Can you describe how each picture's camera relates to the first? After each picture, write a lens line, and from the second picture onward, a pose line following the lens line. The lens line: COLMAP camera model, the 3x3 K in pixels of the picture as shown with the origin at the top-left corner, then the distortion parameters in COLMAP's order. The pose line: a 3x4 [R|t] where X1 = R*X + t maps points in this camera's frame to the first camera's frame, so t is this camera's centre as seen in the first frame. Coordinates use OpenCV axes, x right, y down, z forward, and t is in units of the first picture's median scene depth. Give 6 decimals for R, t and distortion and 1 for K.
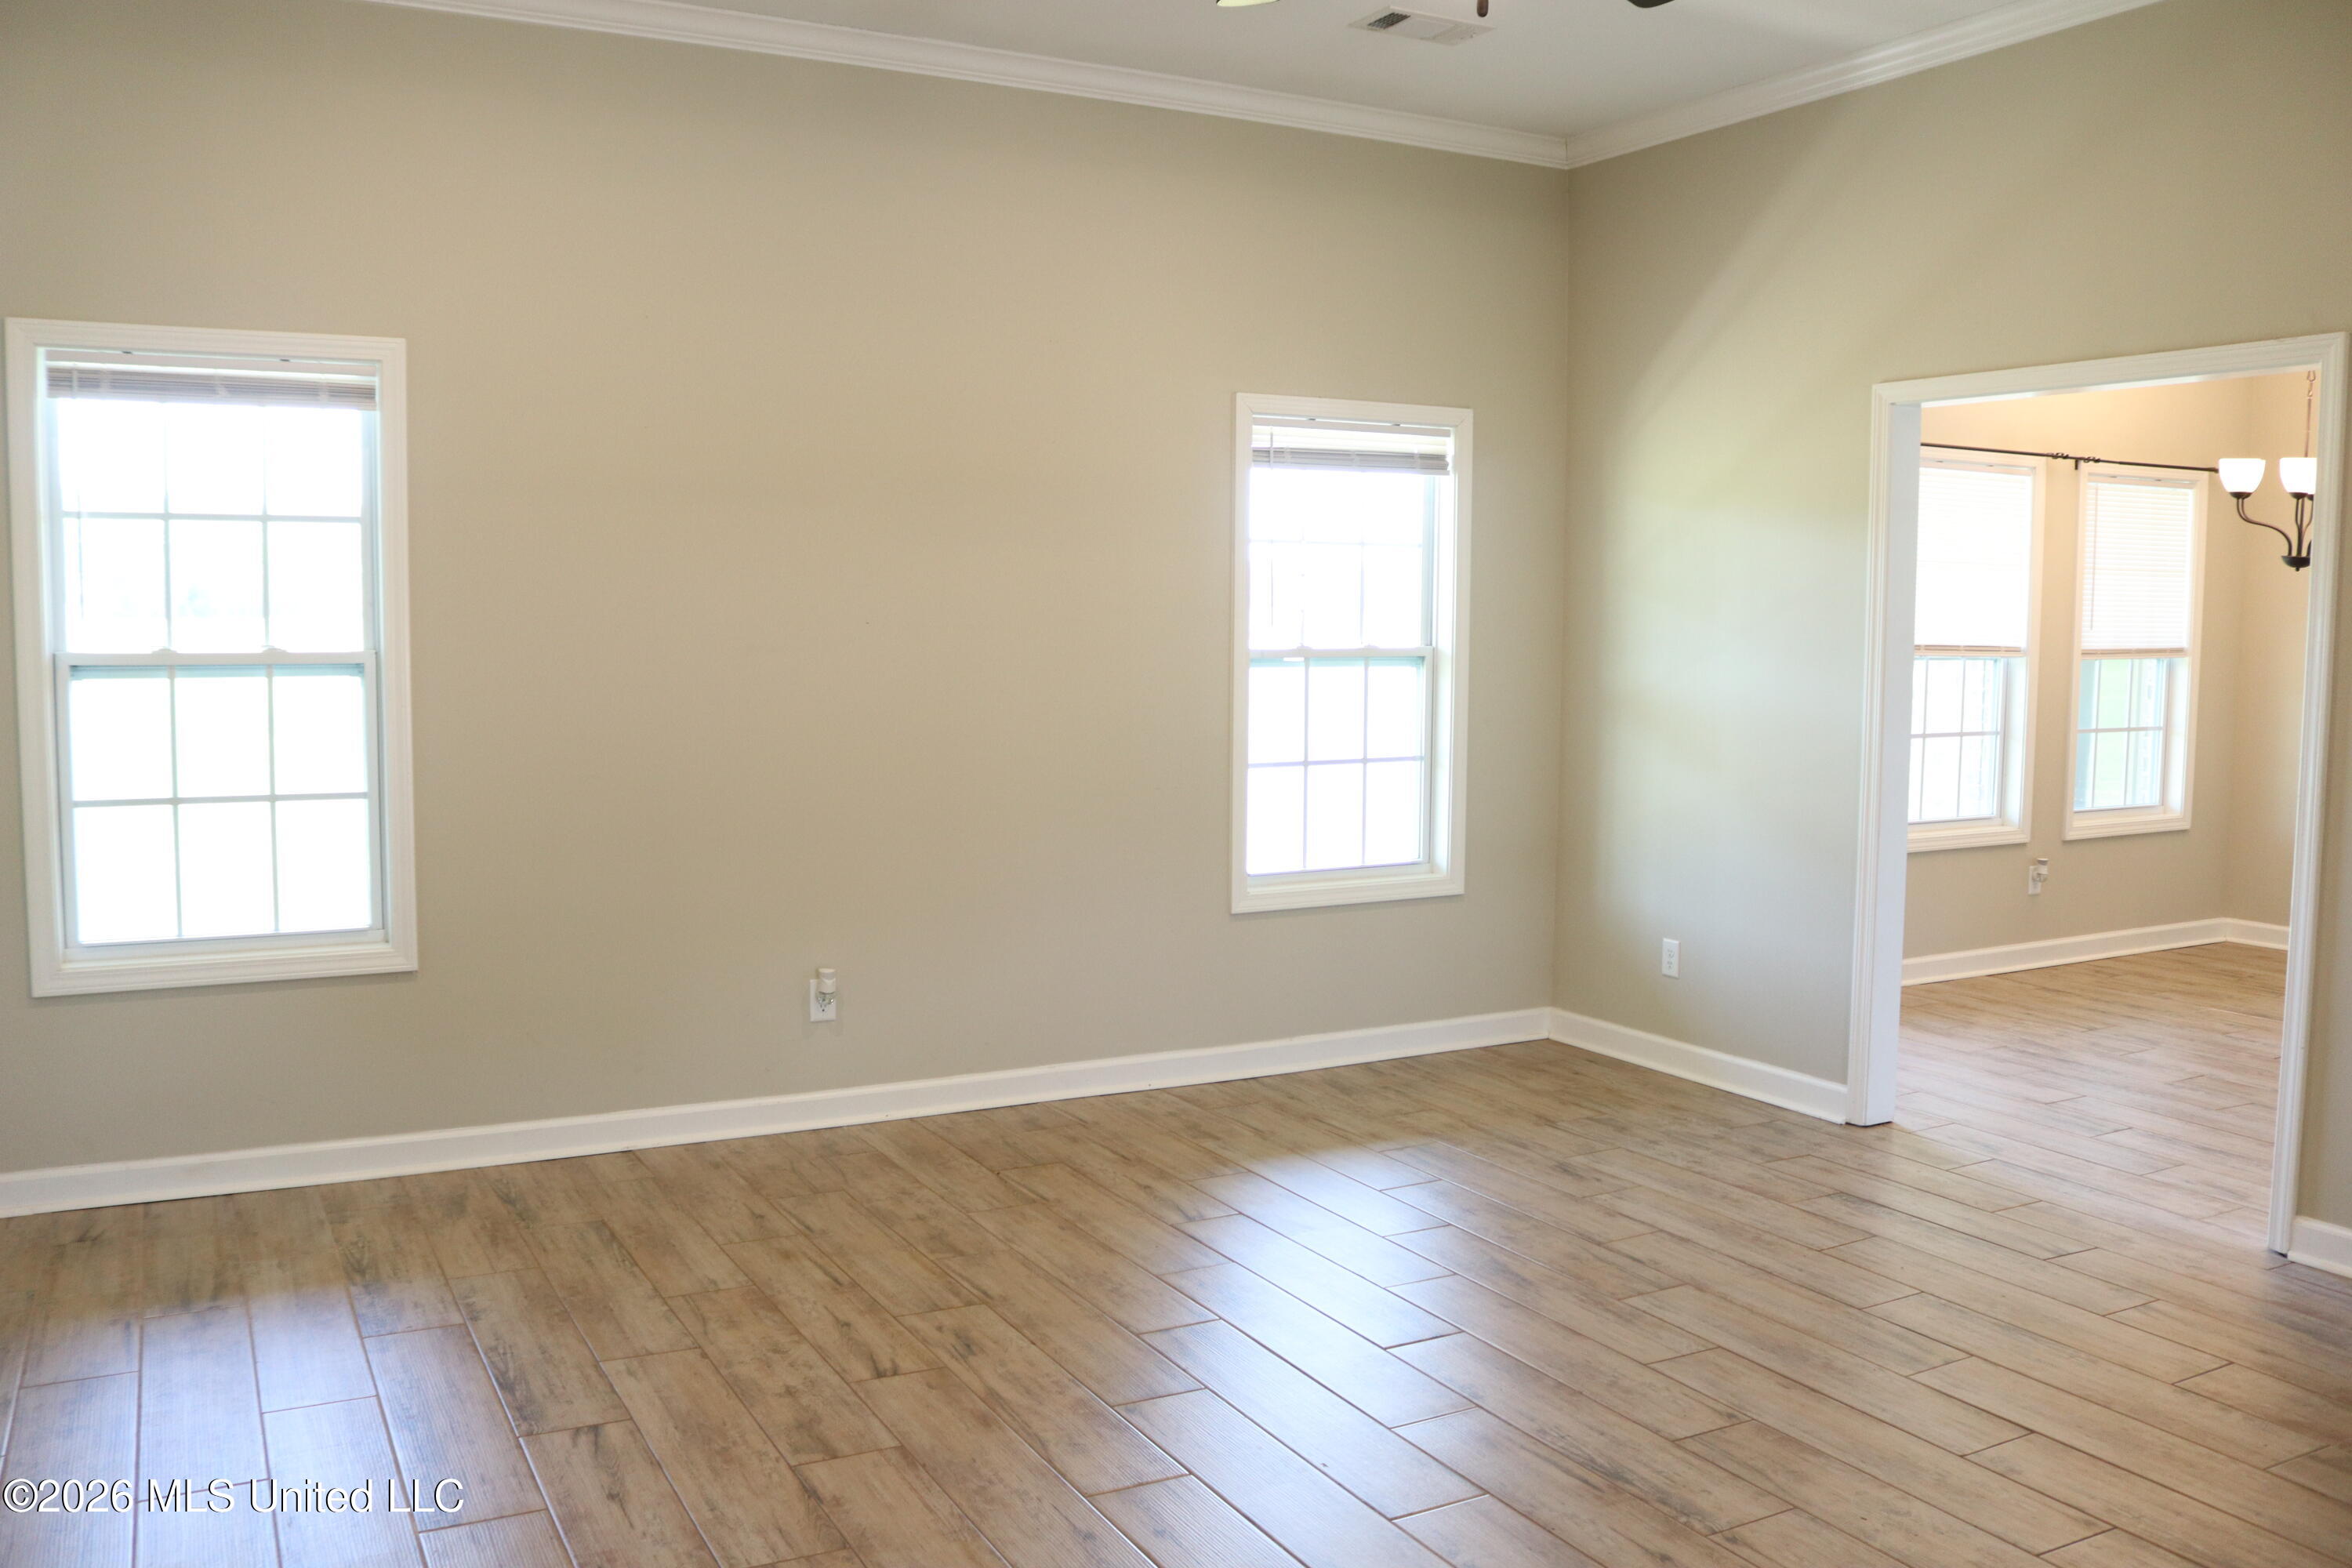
lens RADIAL K [[1951.2, 0, 1119.4], [0, 1951.2, 755.9], [0, 0, 1]] dist [-0.154959, 0.118198]
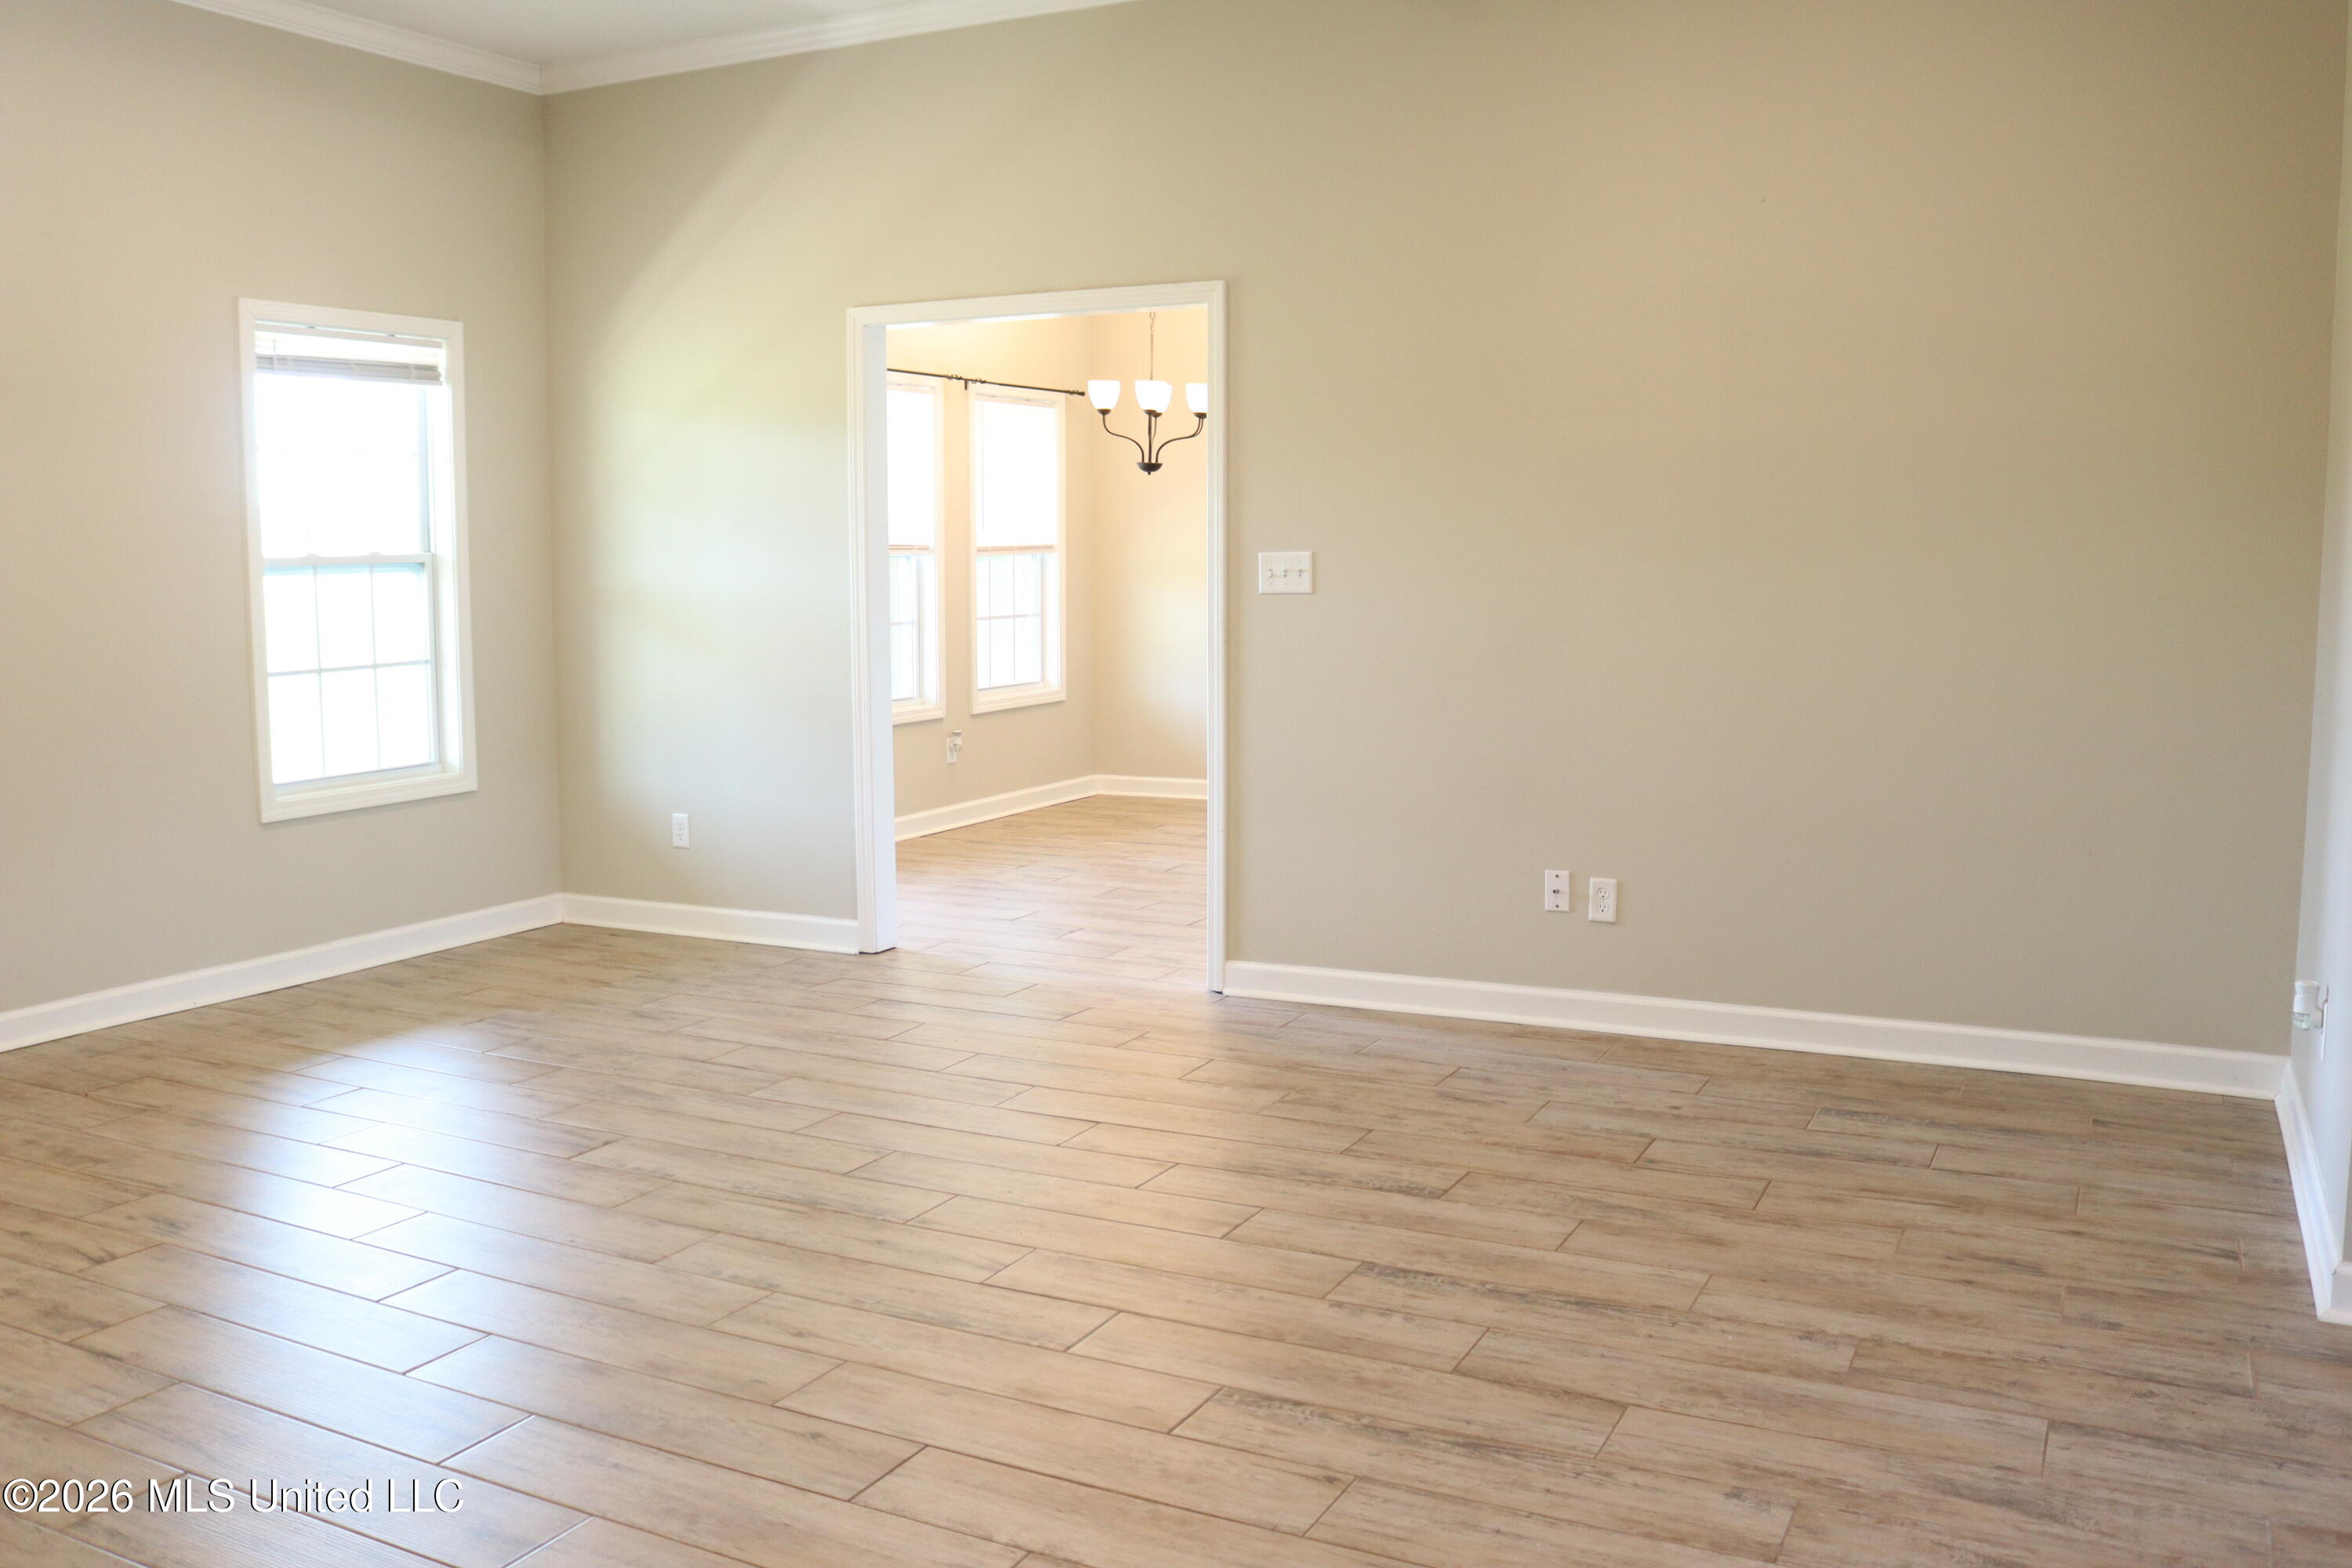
lens RADIAL K [[2032.3, 0, 1171.2], [0, 2032.3, 754.8], [0, 0, 1]] dist [-0.164006, 0.149636]
pose [[0.815227, -0.071552, 0.574705, -0.156830], [0.055372, 0.997422, 0.045637, 0.028557], [-0.576489, -0.005382, 0.817087, -0.103863]]
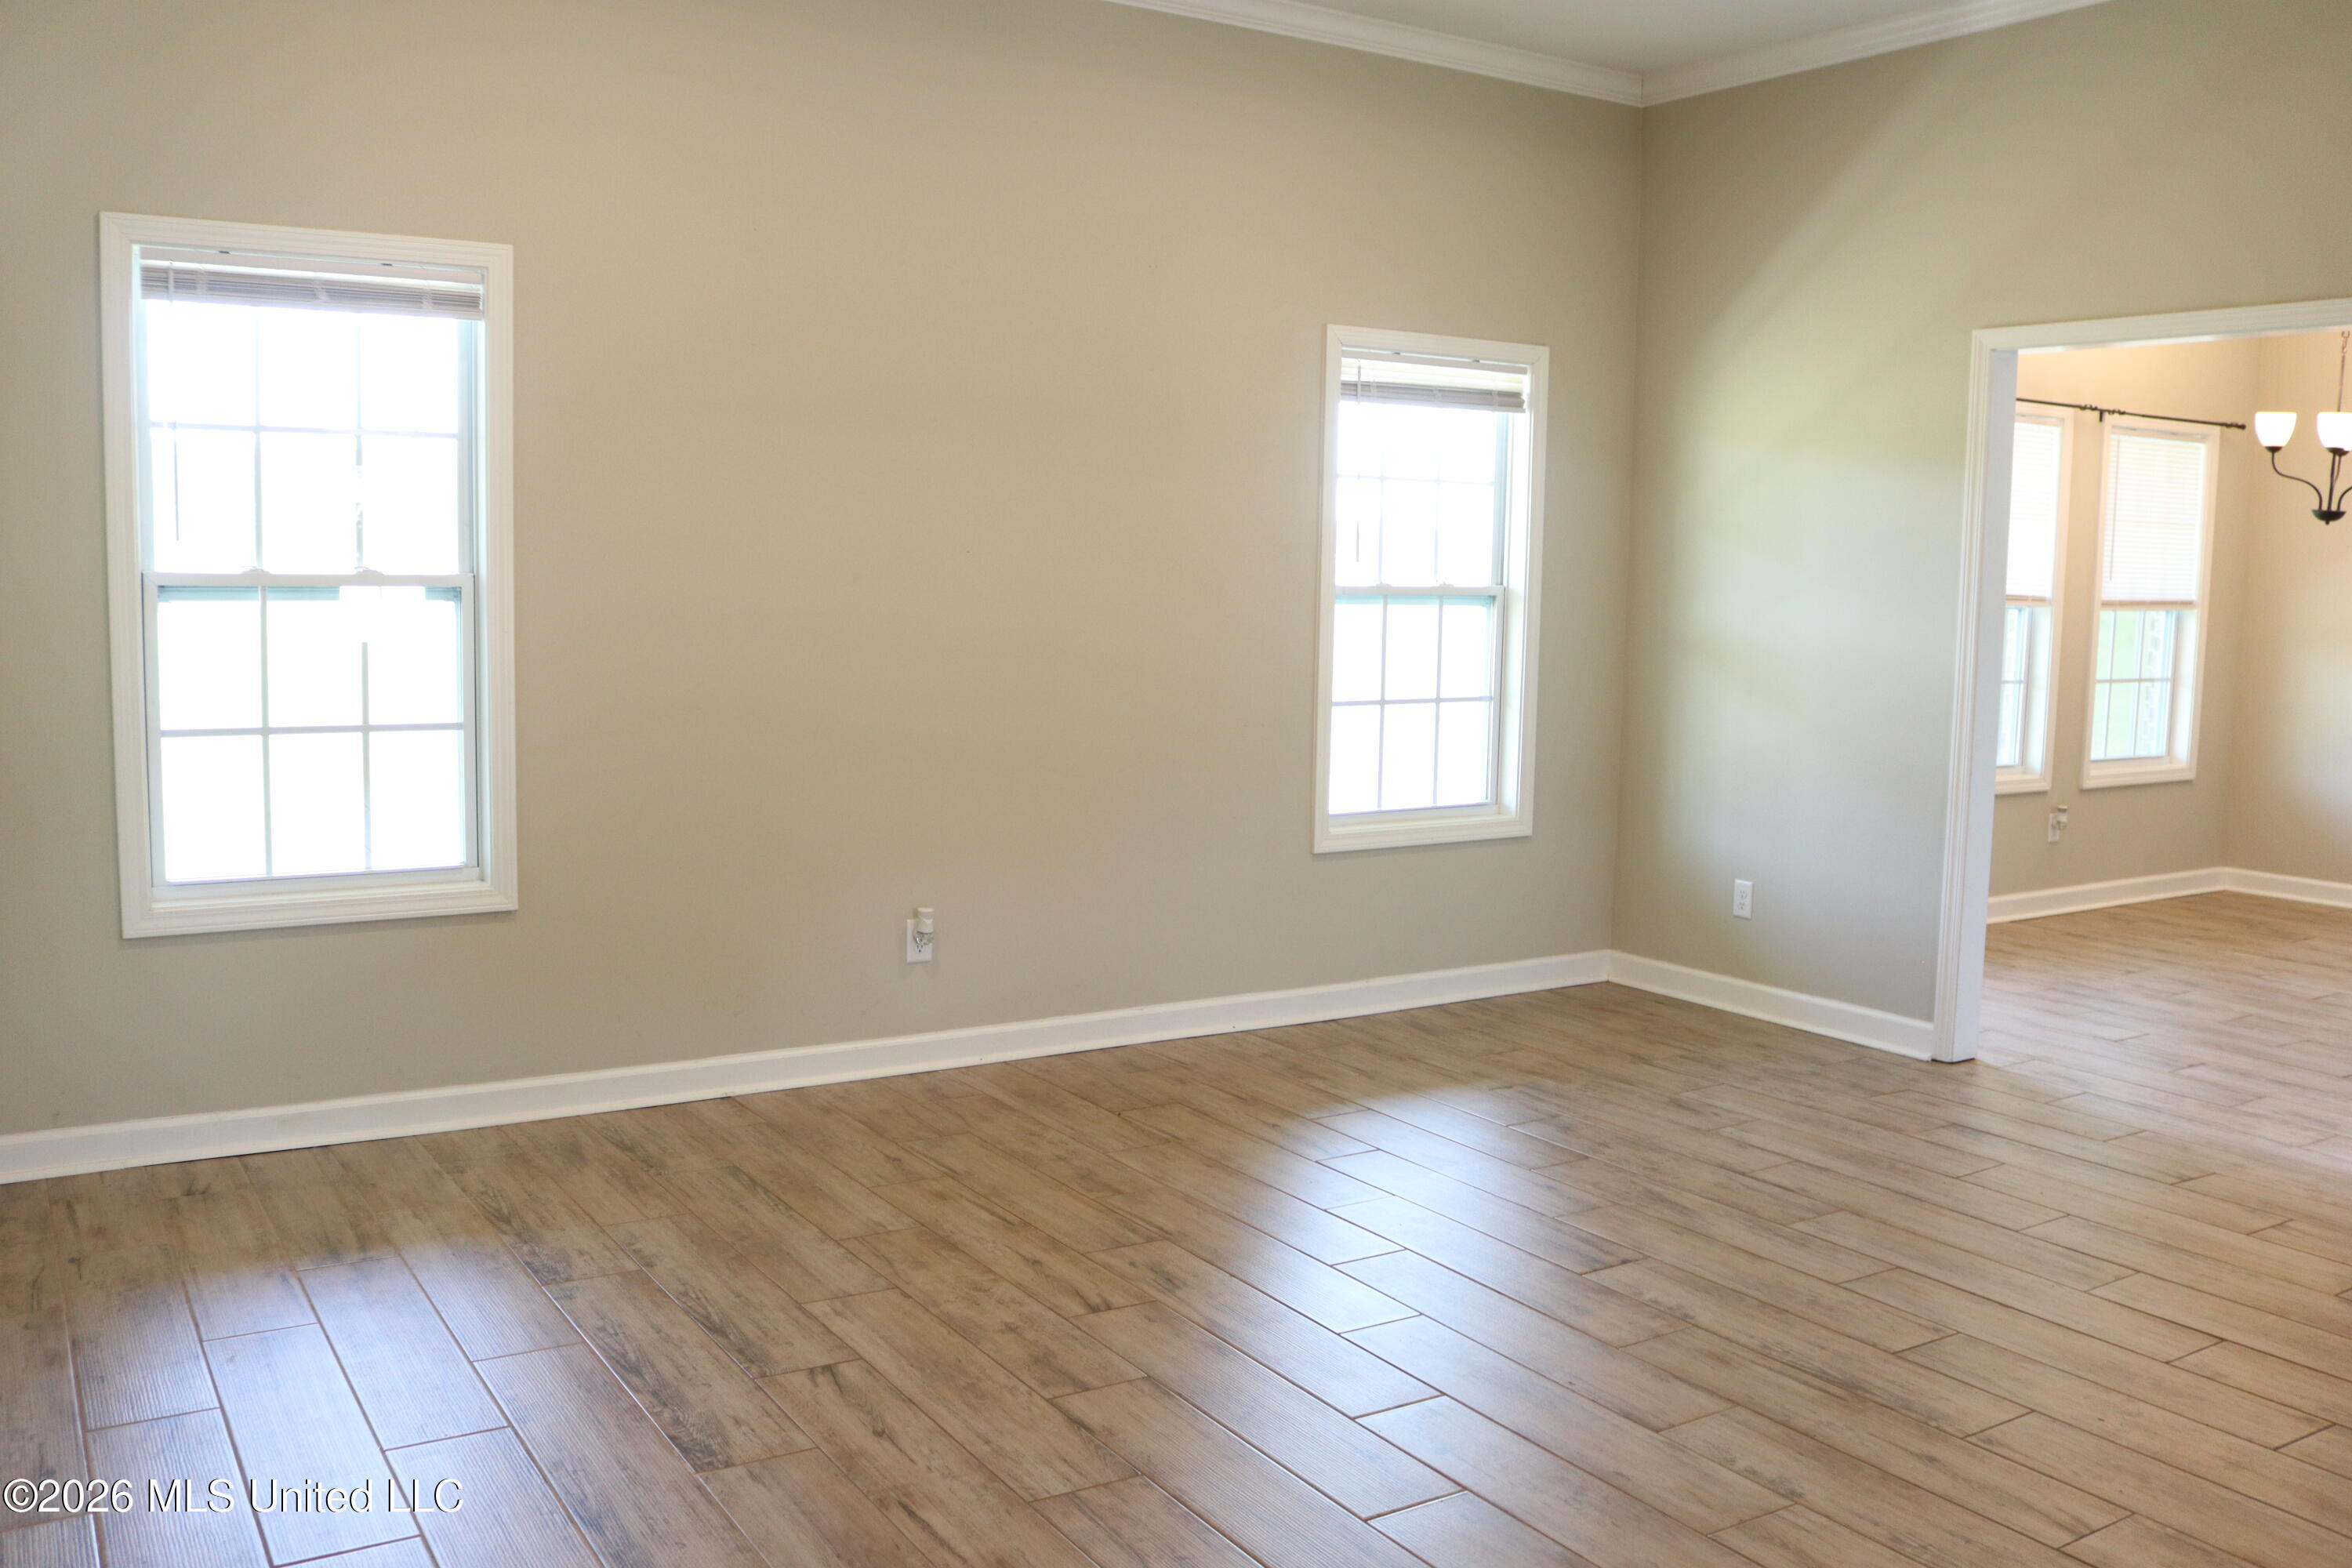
lens RADIAL K [[2019.2, 0, 1136.9], [0, 2019.2, 770.9], [0, 0, 1]] dist [-0.153042, 0.122776]
pose [[0.997085, 0.004137, 0.076187, -0.121798], [-0.006458, 0.999521, 0.030250, 0.009678], [-0.076025, -0.030654, 0.996635, -0.011523]]
